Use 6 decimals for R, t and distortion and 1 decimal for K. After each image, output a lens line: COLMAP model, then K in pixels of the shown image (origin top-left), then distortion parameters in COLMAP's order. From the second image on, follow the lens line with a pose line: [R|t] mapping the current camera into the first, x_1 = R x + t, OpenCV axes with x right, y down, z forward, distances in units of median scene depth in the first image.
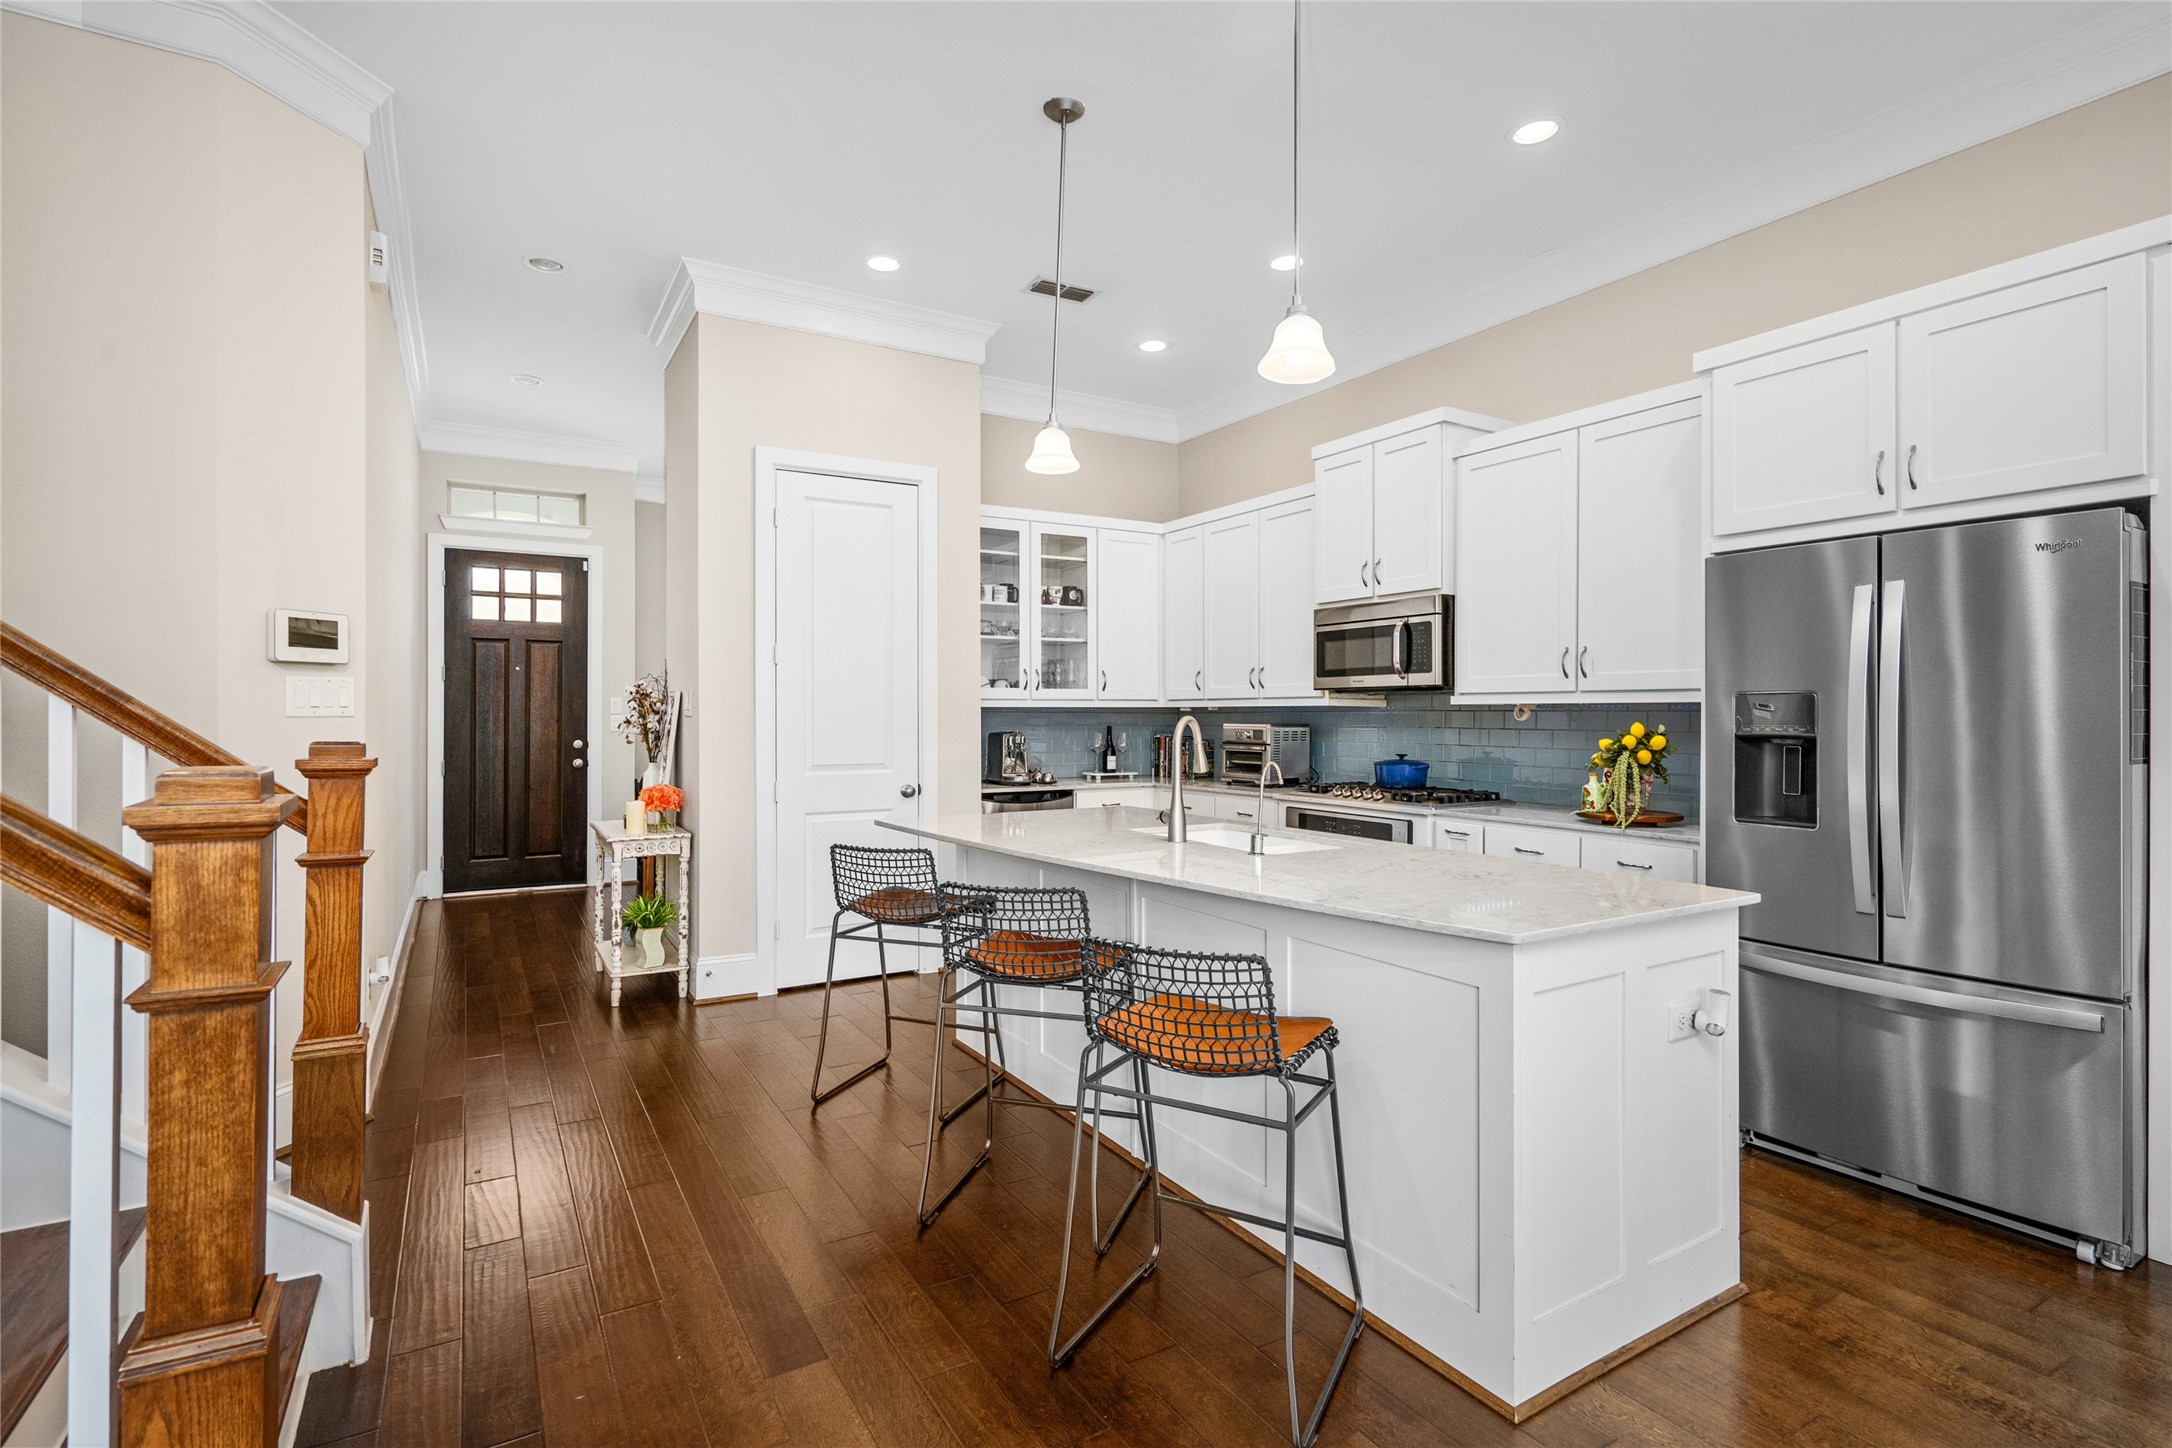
lens RADIAL K [[1024.6, 0, 1055.0], [0, 1024.6, 709.9], [0, 0, 1]] dist [0.001432, 0.000340]
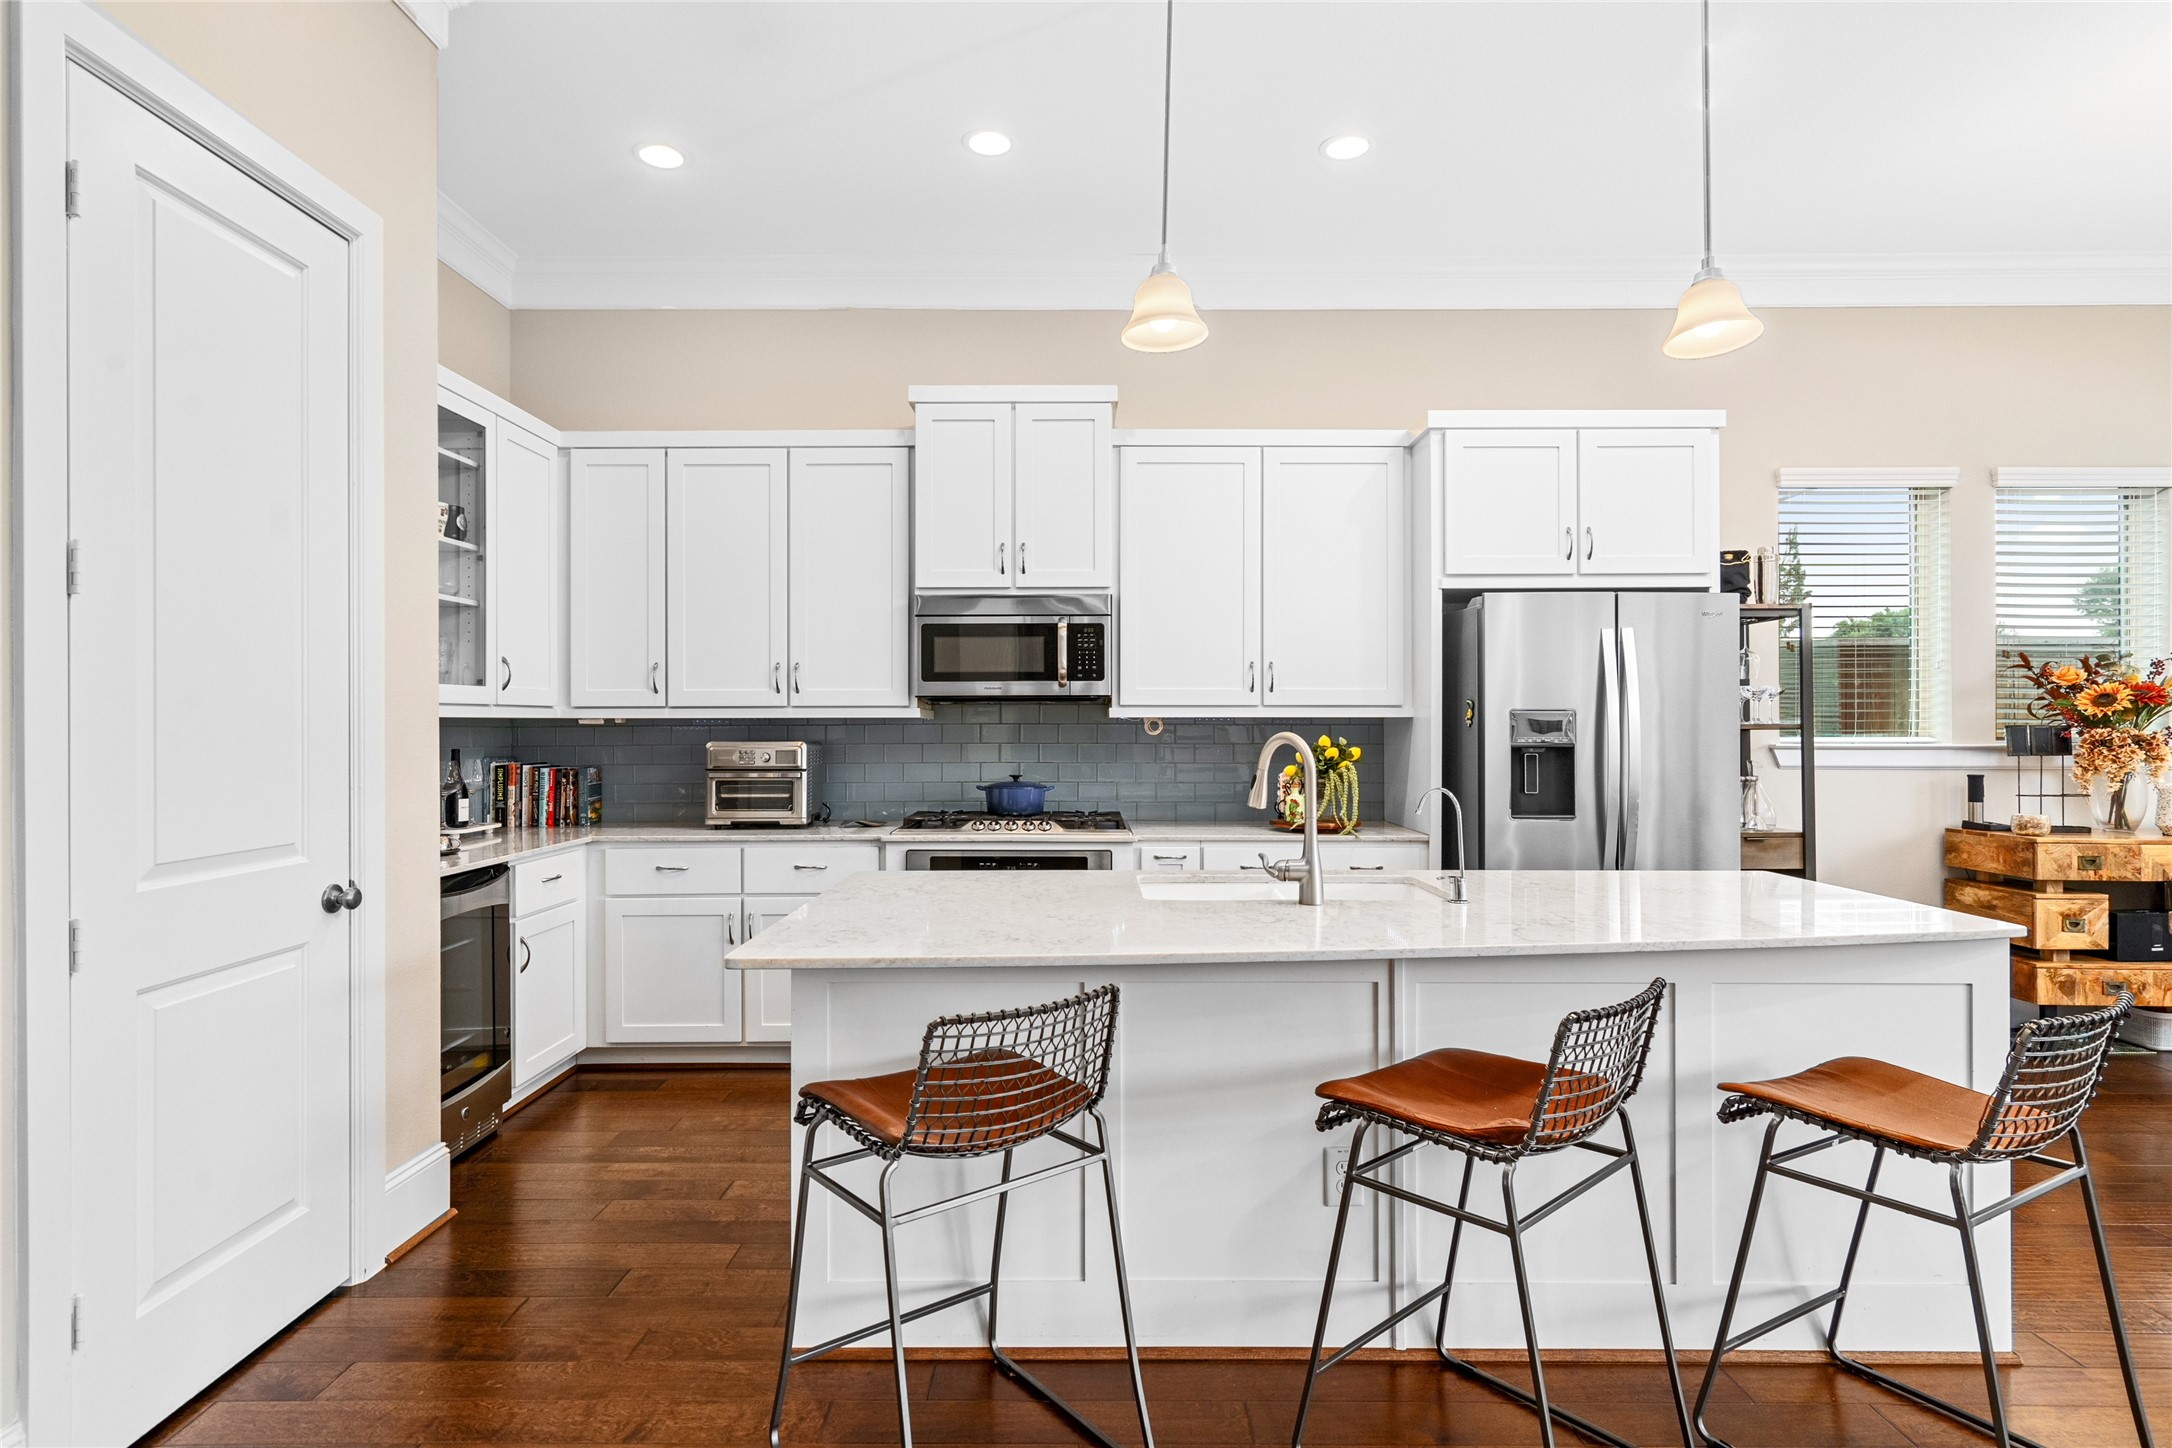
lens RADIAL K [[1123.4, 0, 1072.1], [0, 1123.4, 716.7], [0, 0, 1]] dist [0.009109, -0.002525]
pose [[0.503861, 0.003872, 0.863776, -0.478366], [-0.002419, 0.999992, -0.003072, -0.002716], [-0.863782, -0.000542, 0.503866, 0.522496]]
